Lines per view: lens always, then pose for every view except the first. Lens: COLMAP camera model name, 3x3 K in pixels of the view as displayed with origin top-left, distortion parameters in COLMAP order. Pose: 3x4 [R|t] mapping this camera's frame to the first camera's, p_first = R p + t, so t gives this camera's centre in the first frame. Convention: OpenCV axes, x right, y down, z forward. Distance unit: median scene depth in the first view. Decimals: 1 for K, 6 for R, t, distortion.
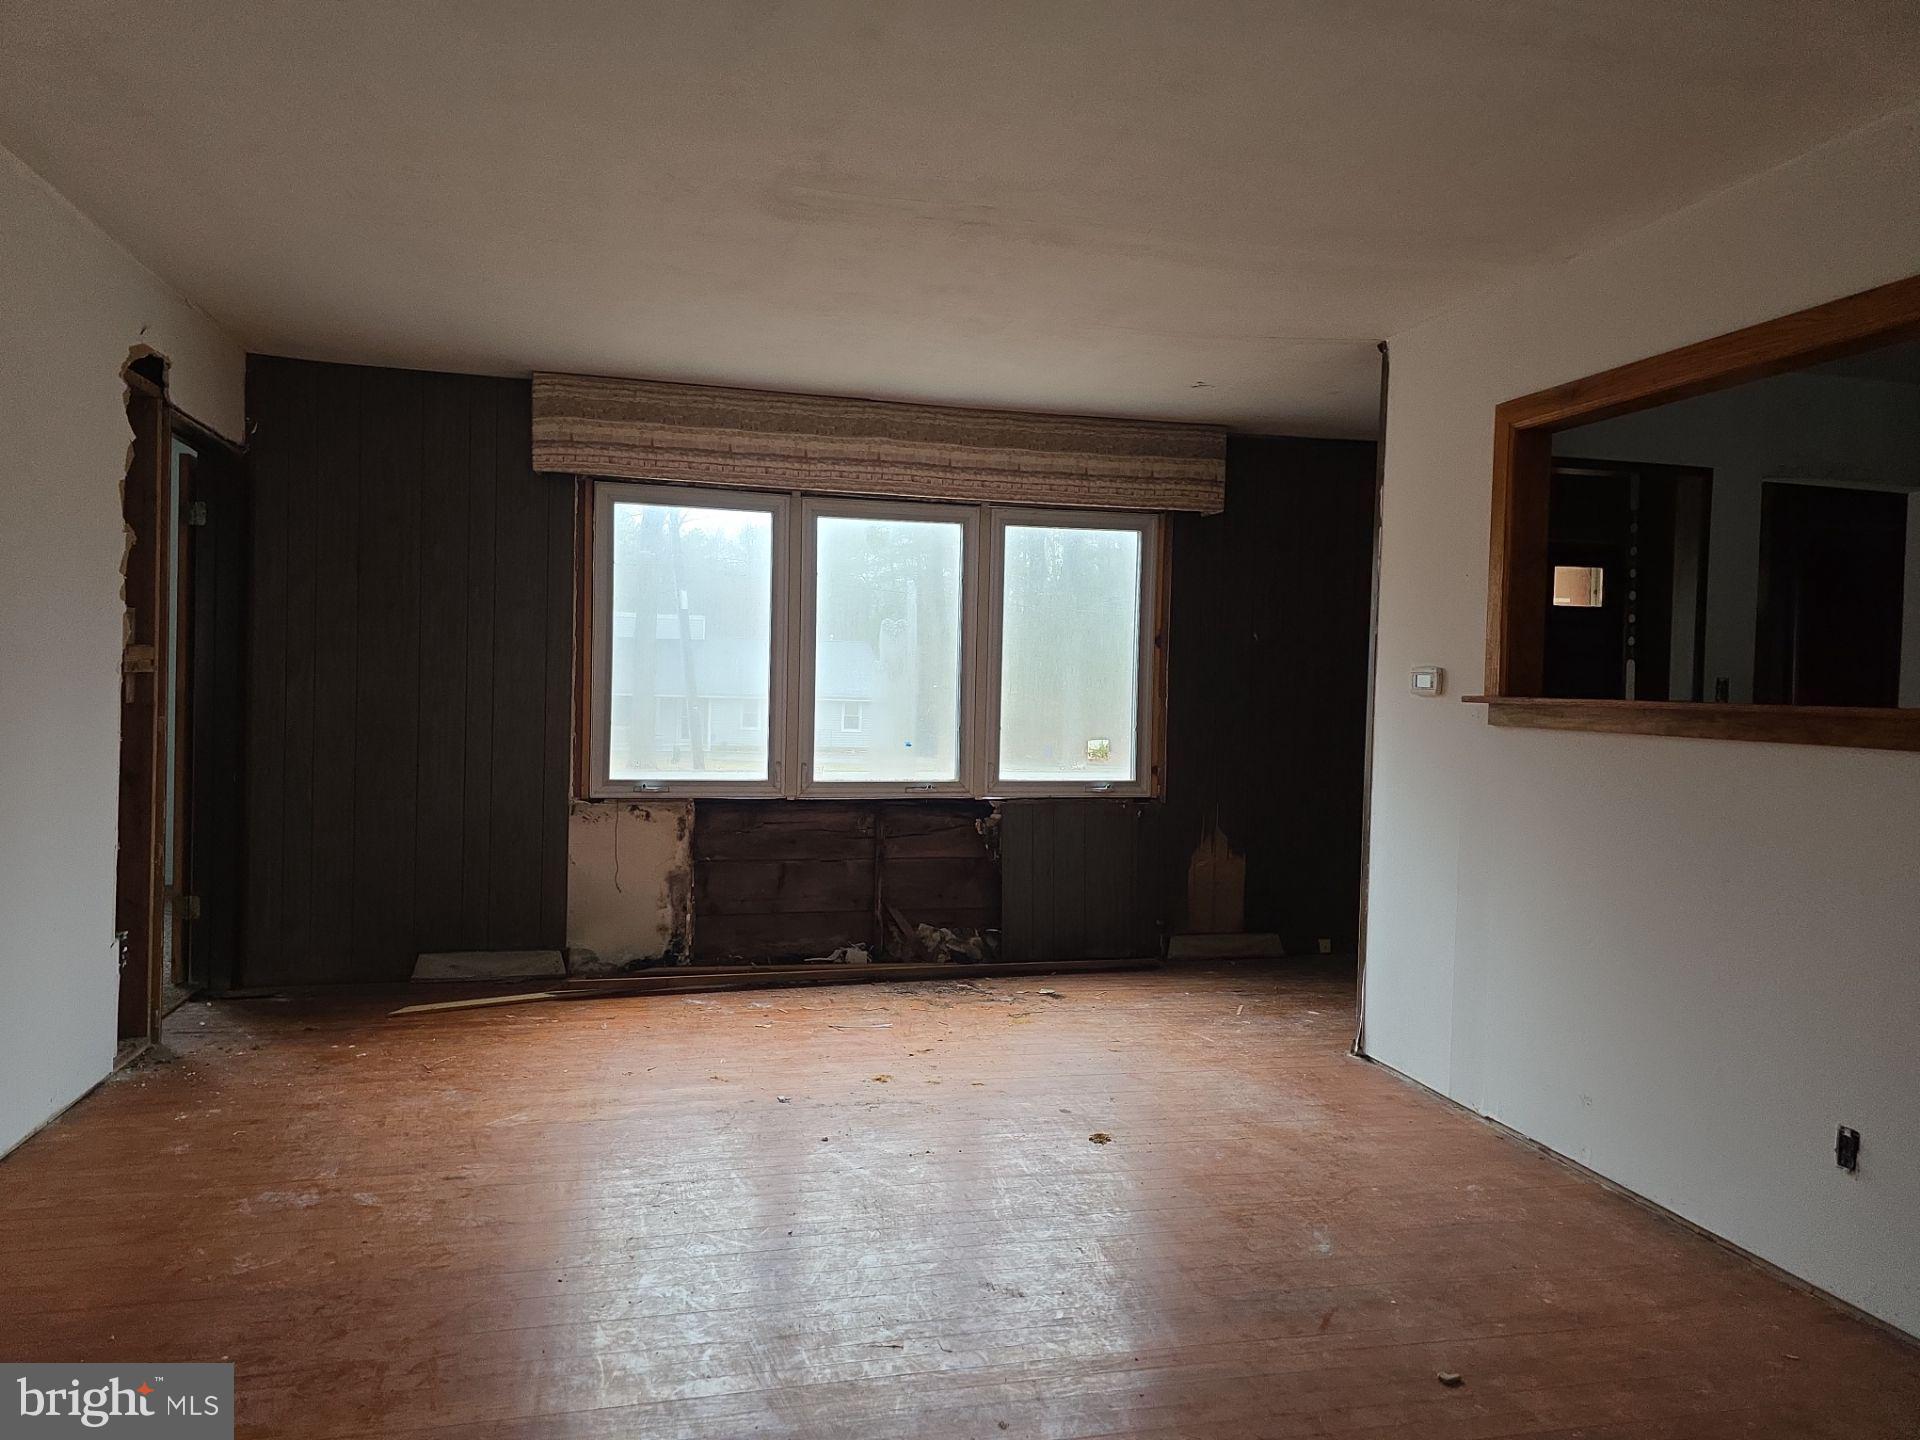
lens RADIAL K [[1281.2, 0, 945.8], [0, 1281.2, 696.7], [0, 0, 1]] dist [0.075051, -0.065540]
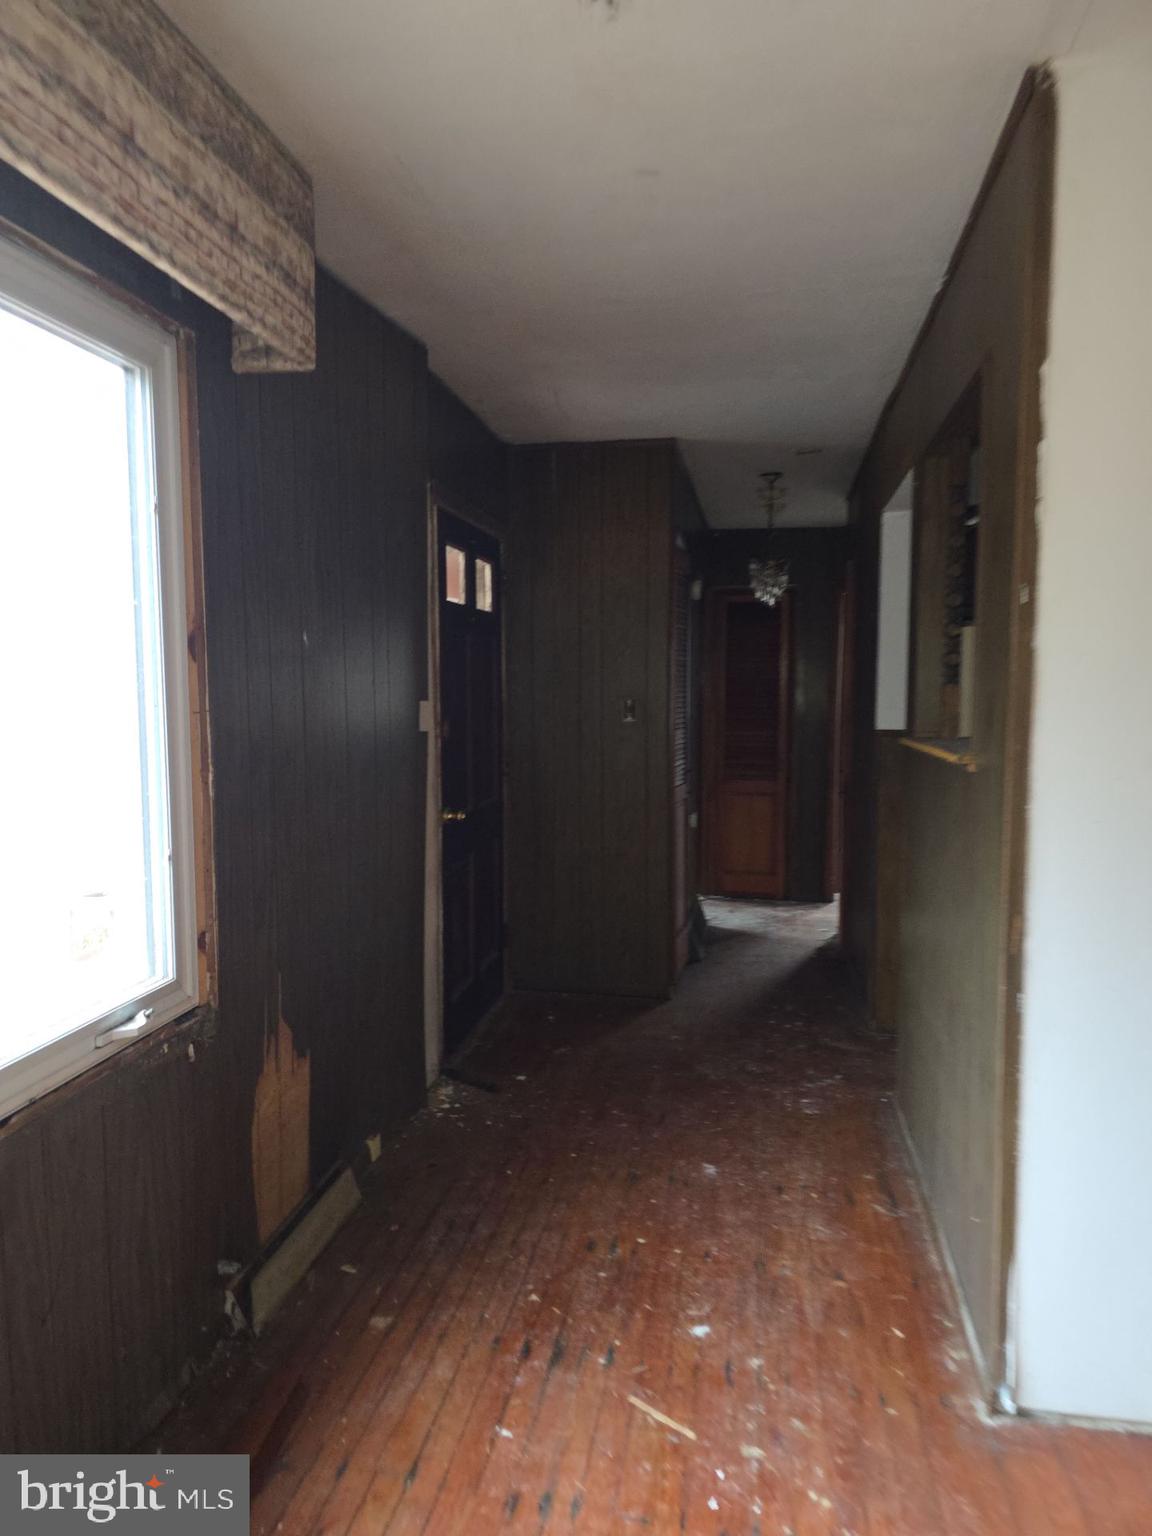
lens RADIAL K [[1024.9, 0, 566.2], [0, 1024.9, 771.8], [0, 0, 1]] dist [0.075051, -0.065540]
pose [[0.409280, -0.101839, 0.906708, -0.112568], [0.019568, 0.994503, 0.102867, -0.038400], [-0.912199, -0.024359, 0.409023, 0.825682]]
